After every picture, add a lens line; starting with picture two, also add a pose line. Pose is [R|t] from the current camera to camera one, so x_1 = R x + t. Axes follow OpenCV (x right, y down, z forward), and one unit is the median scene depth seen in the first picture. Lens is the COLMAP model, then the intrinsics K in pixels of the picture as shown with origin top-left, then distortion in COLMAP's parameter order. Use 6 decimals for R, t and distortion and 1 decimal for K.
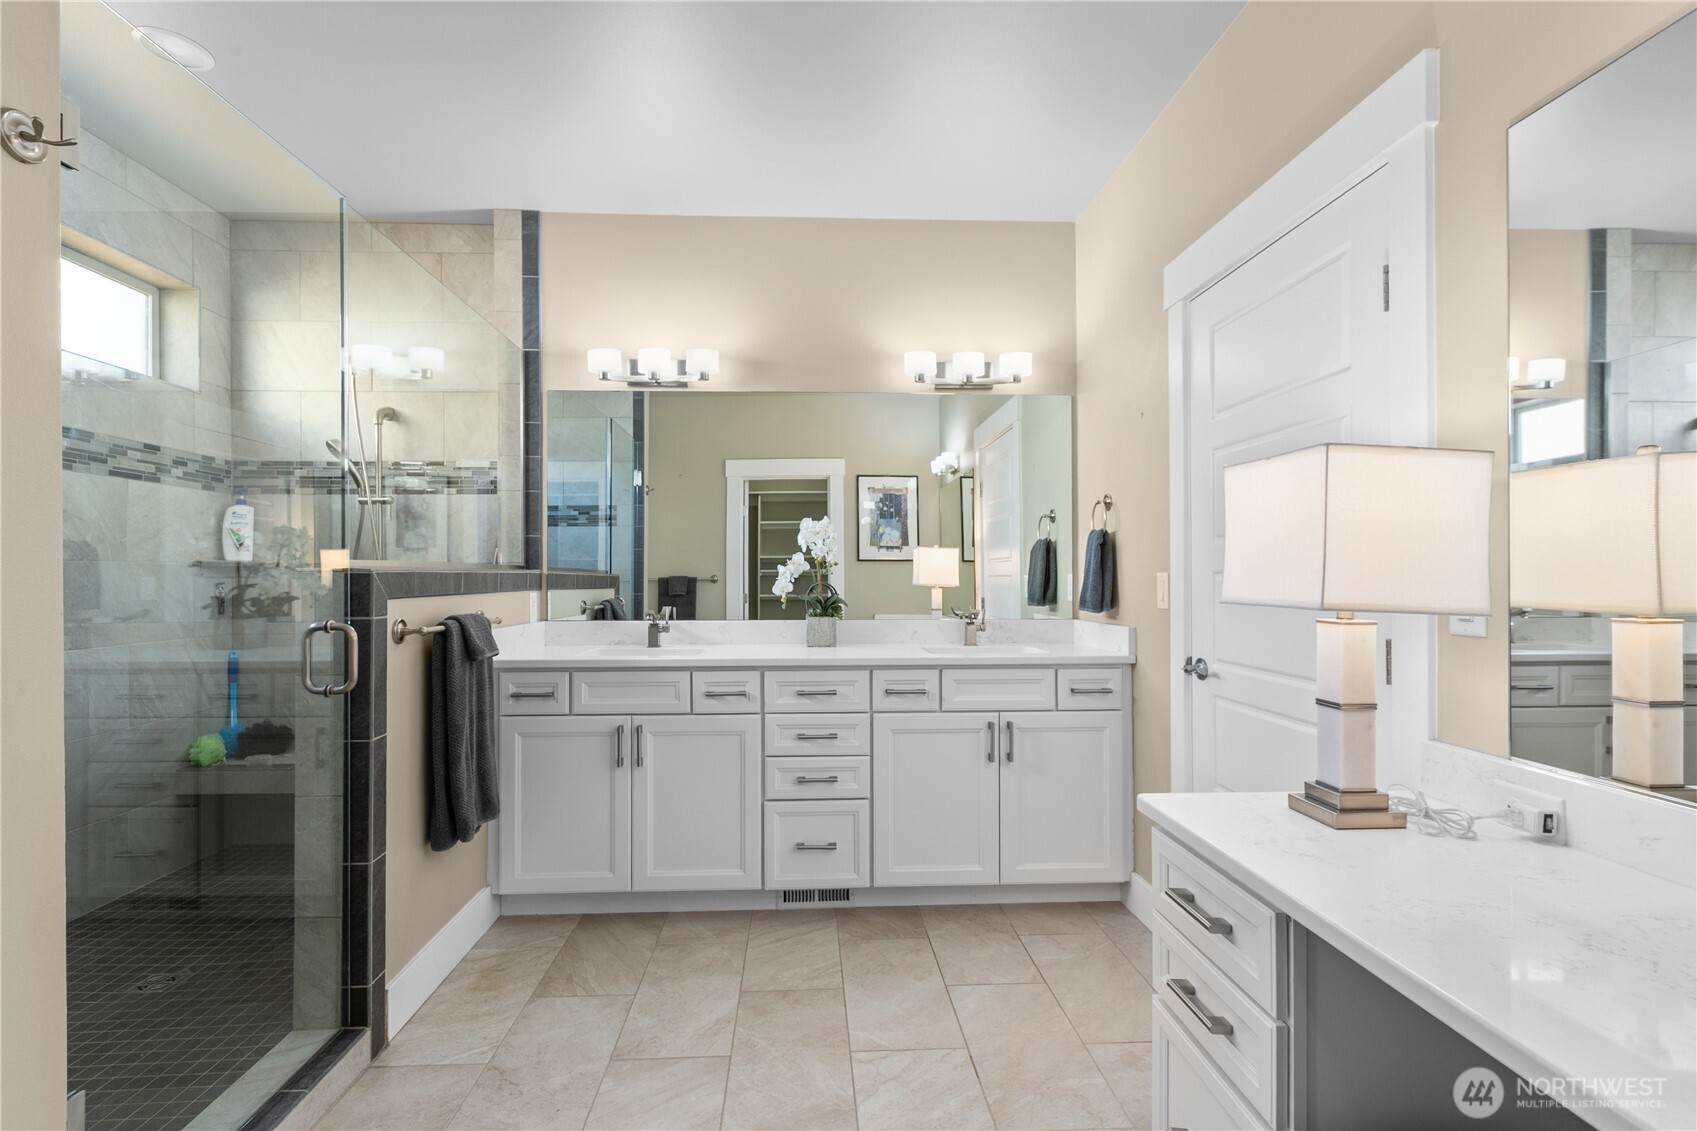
lens RADIAL K [[757.5, 0, 832.6], [0, 757.5, 563.3], [0, 0, 1]] dist [-0.003956, 0.001613]
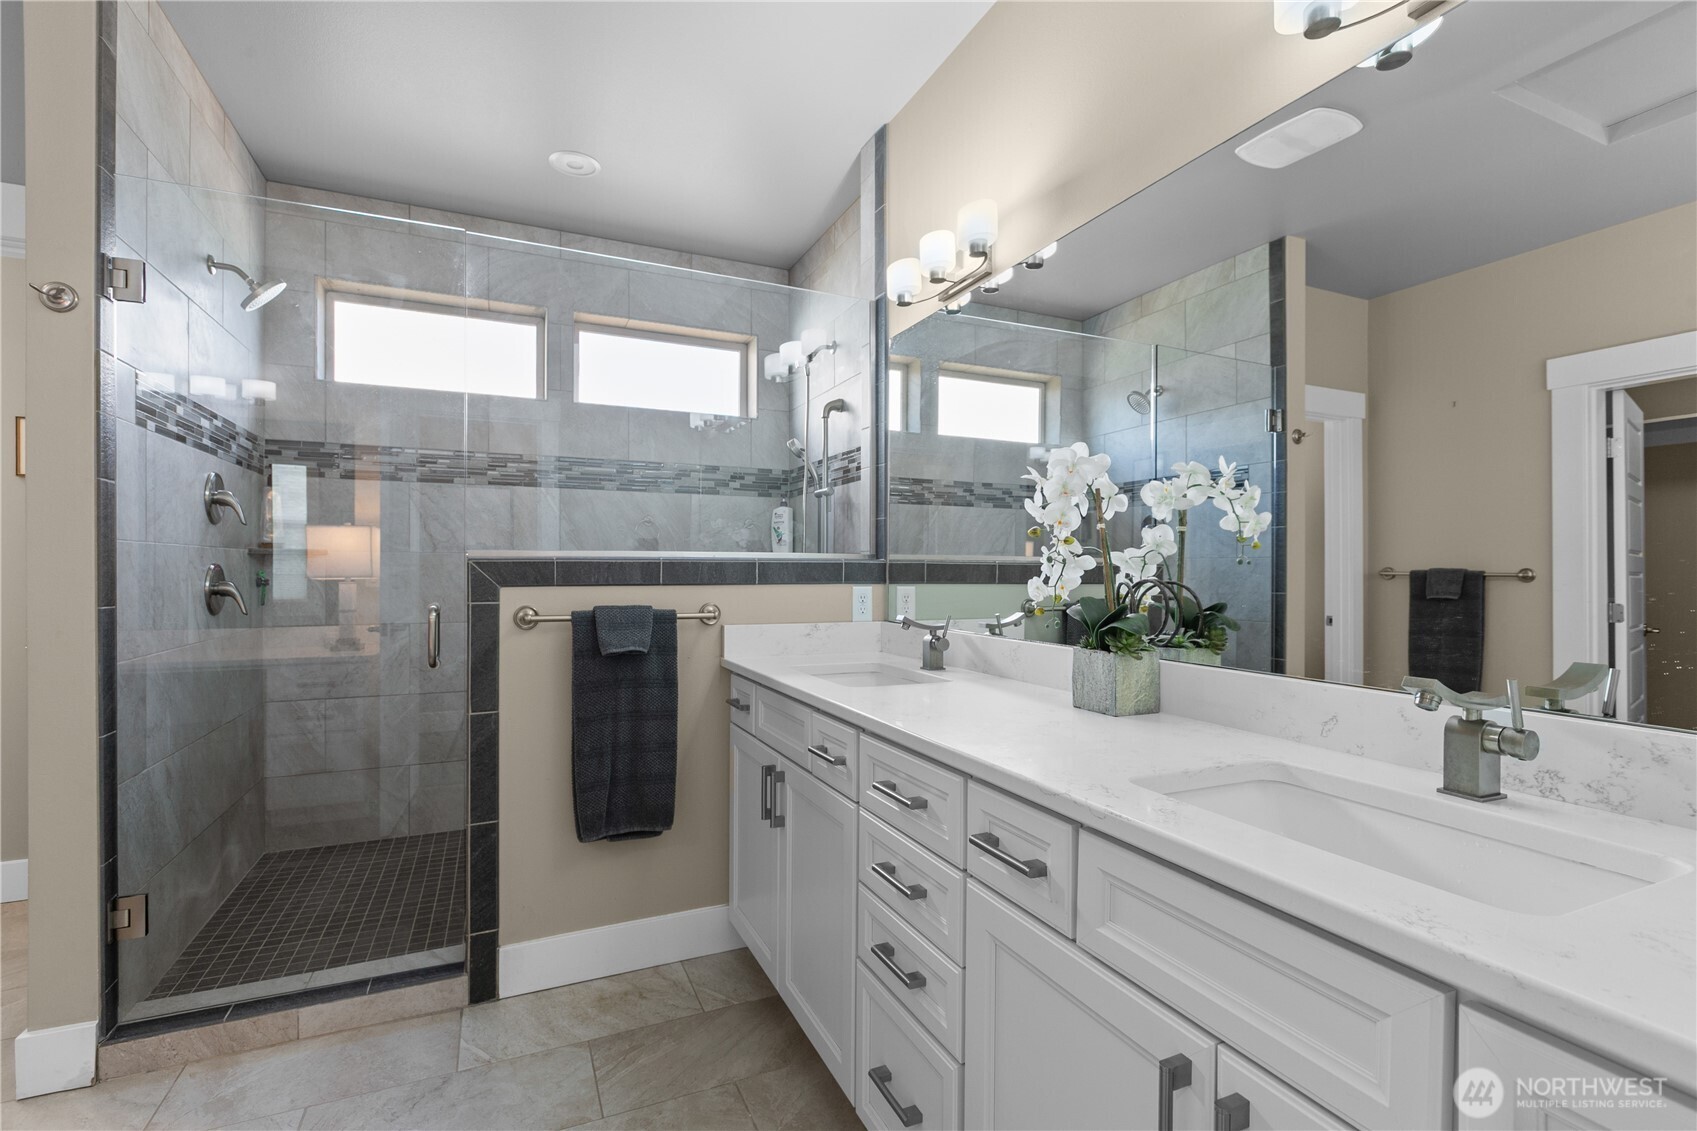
lens RADIAL K [[757.5, 0, 851.5], [0, 757.5, 567.9], [0, 0, 1]] dist [-0.003956, 0.001613]
pose [[0.378859, 0.001689, -0.925453, 0.429108], [0.011433, 0.999913, 0.006505, 0.014924], [0.925384, -0.013045, 0.378807, 0.766769]]
